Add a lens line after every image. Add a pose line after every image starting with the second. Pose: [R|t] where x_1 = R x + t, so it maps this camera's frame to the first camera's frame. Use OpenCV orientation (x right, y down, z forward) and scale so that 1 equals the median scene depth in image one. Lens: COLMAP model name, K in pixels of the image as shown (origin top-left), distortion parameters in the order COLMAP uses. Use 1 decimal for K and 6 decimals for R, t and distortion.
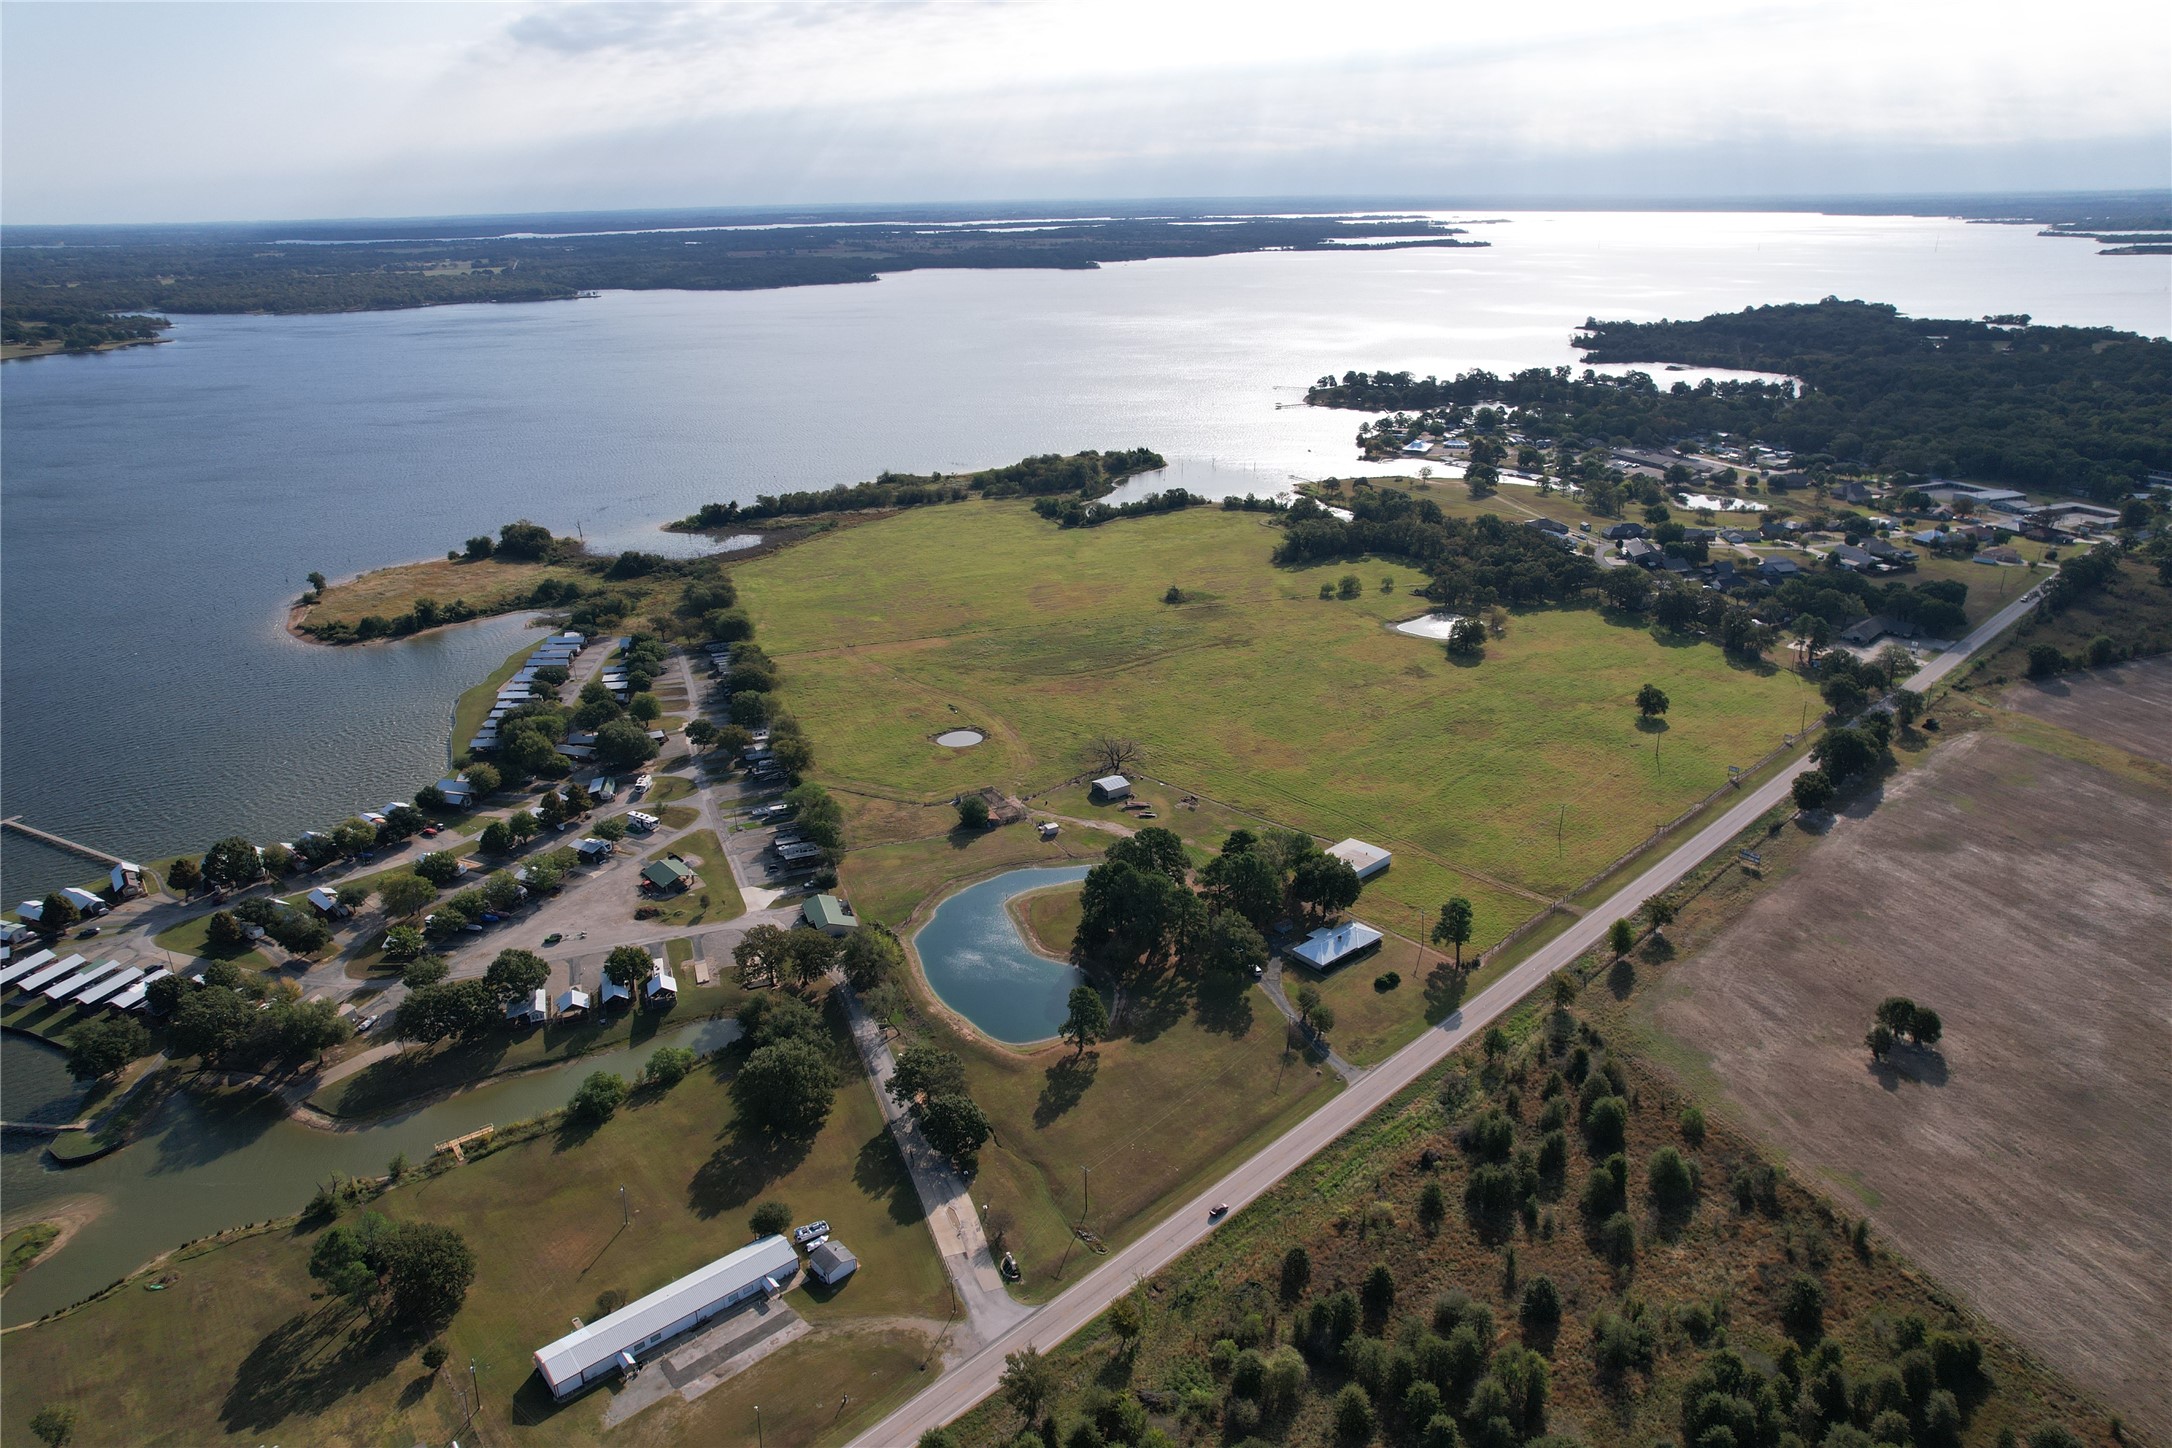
lens RADIAL K [[1403.1, 0, 1097.0], [0, 1403.1, 743.0], [0, 0, 1]] dist [-0.055891, 0.042610]
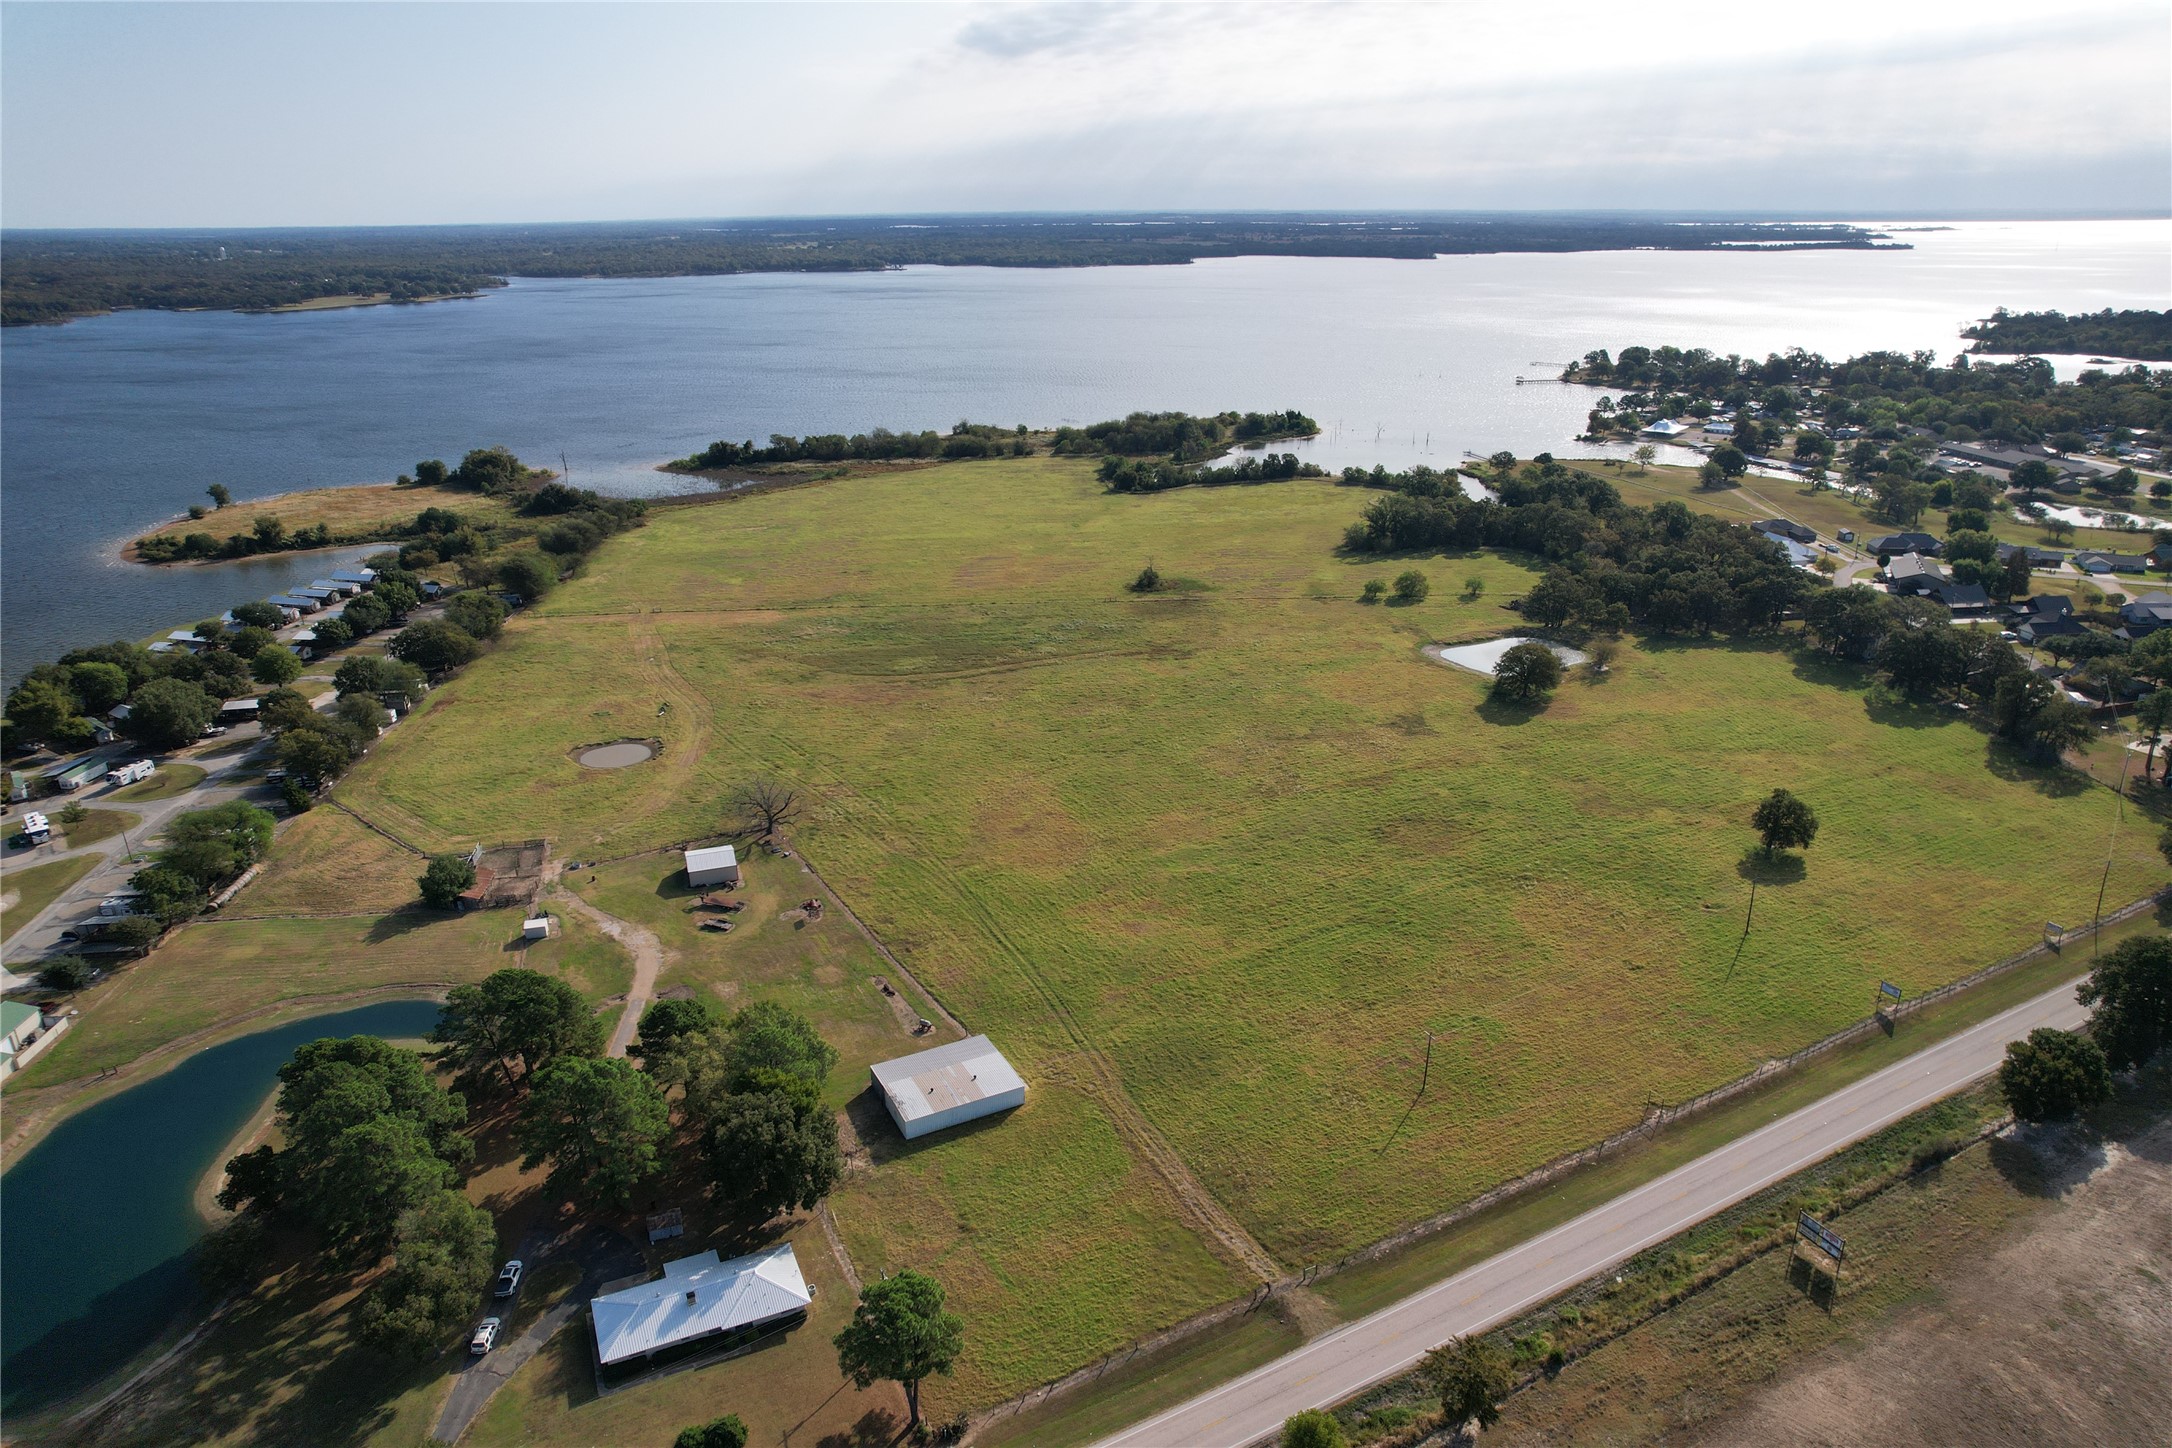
lens RADIAL K [[1403.1, 0, 1077.4], [0, 1403.1, 725.3], [0, 0, 1]] dist [-0.055891, 0.042610]
pose [[0.962345, 0.100819, -0.252444, 0.204904], [-0.105075, 0.994458, -0.003401, -0.027939], [0.250702, 0.029799, 0.967605, 0.319444]]
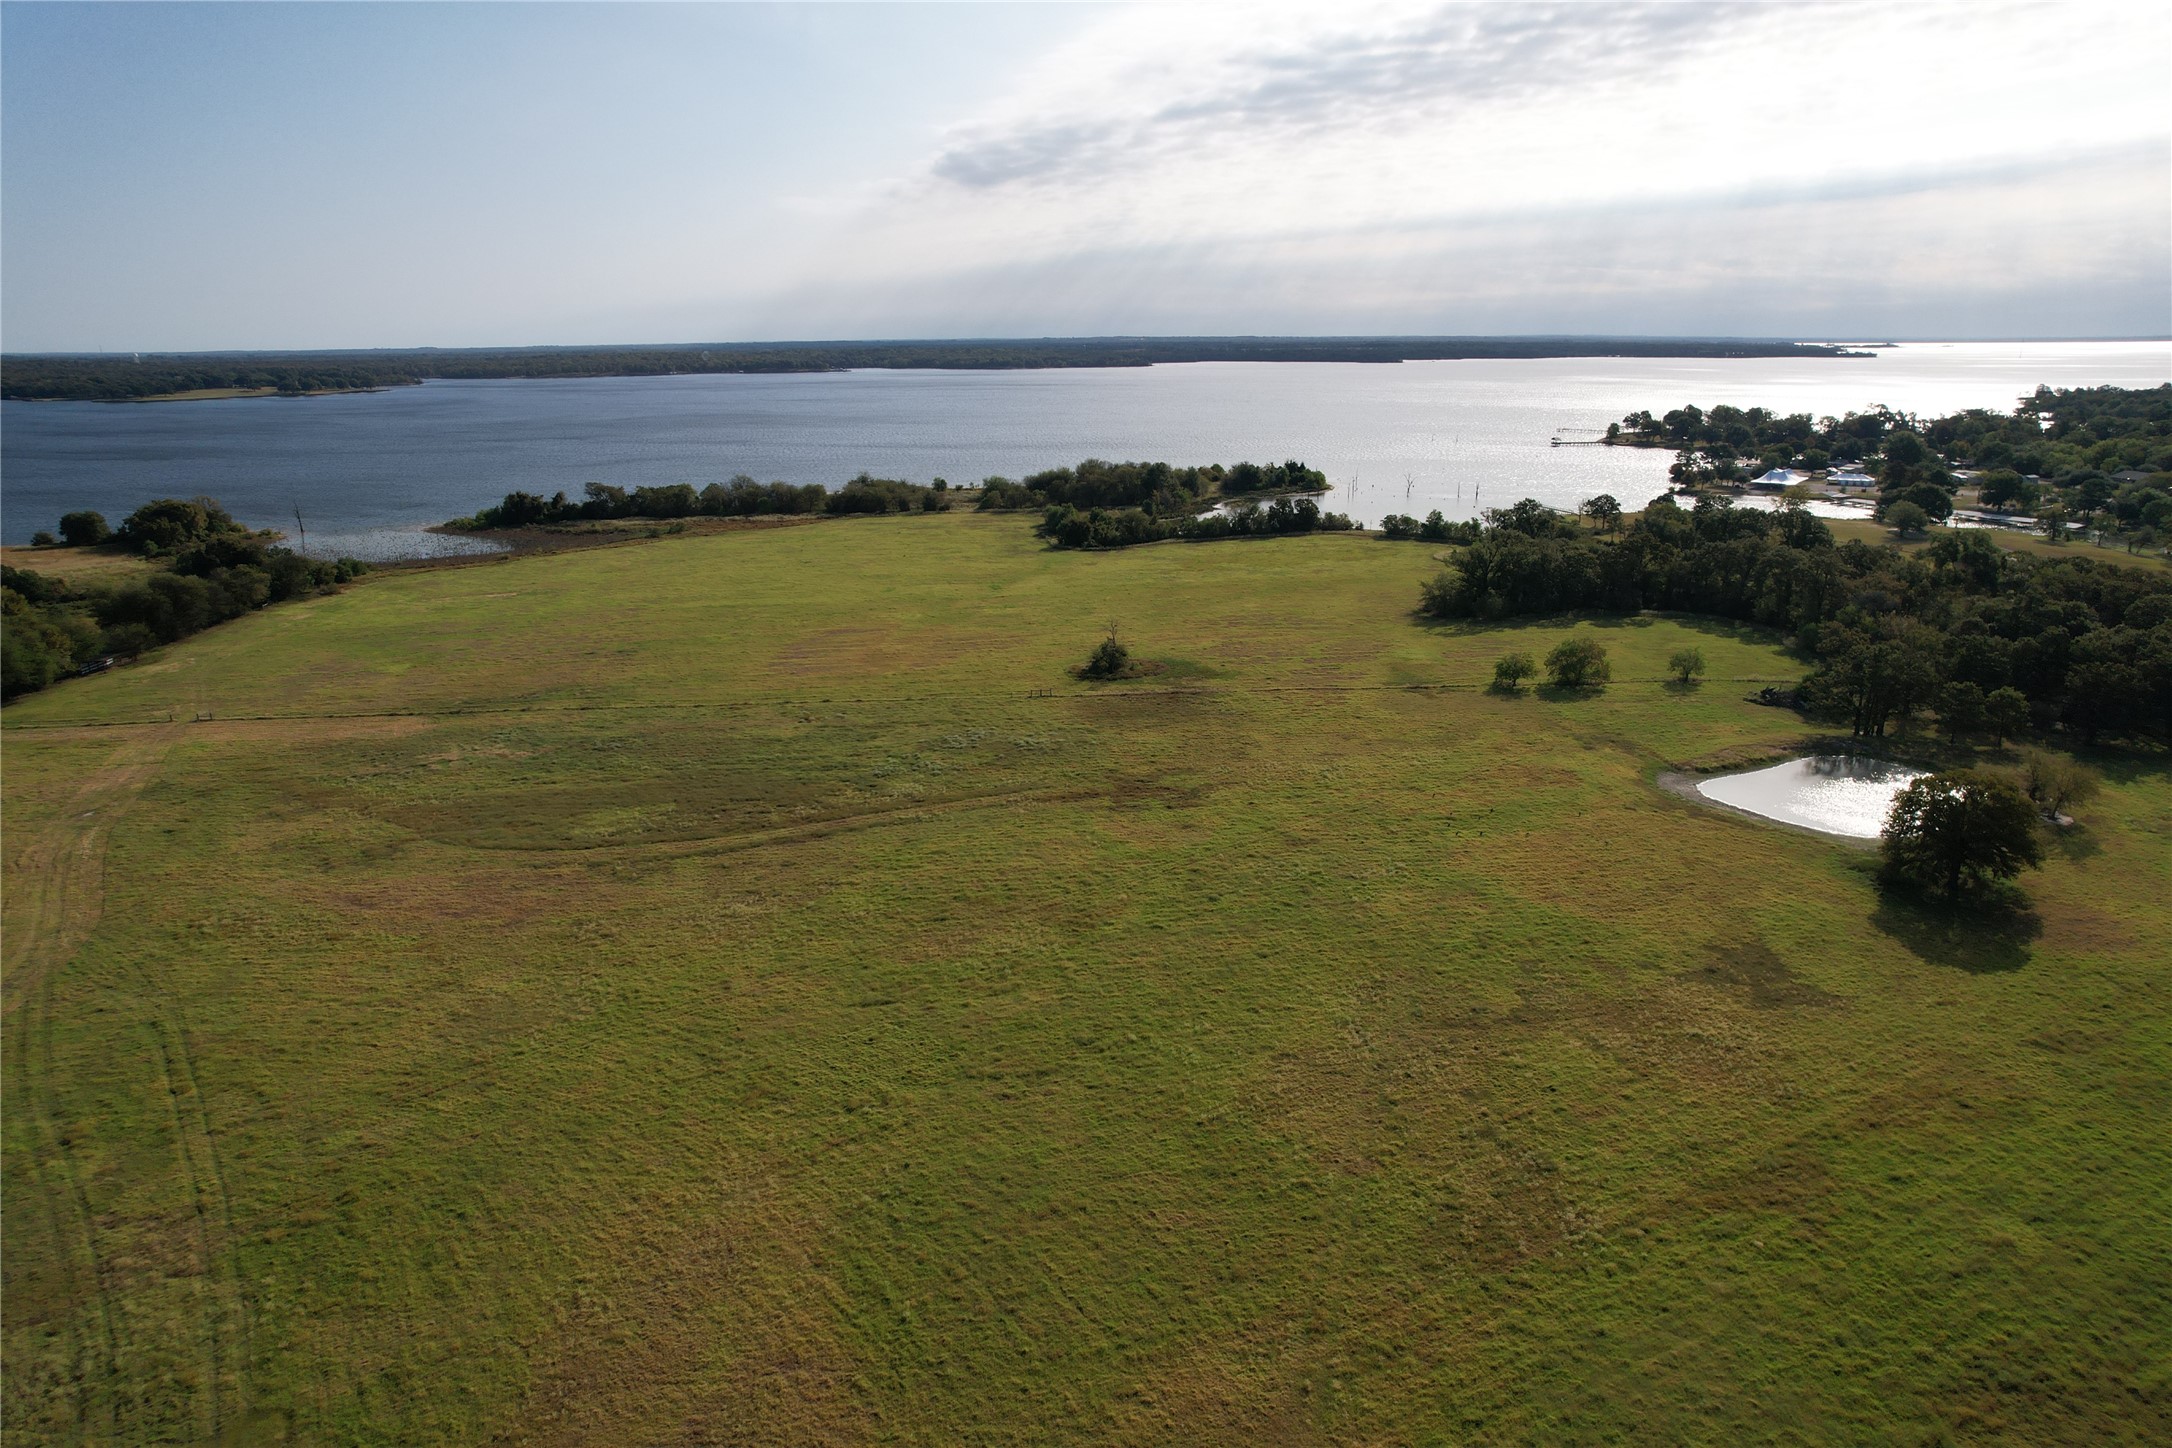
lens RADIAL K [[1403.1, 0, 1079.9], [0, 1403.1, 730.1], [0, 0, 1]] dist [-0.055891, 0.042610]
pose [[0.970193, 0.073116, -0.231041, 0.140548], [-0.095487, 0.991607, -0.087167, -0.050979], [0.222728, 0.106630, 0.969031, 0.617087]]
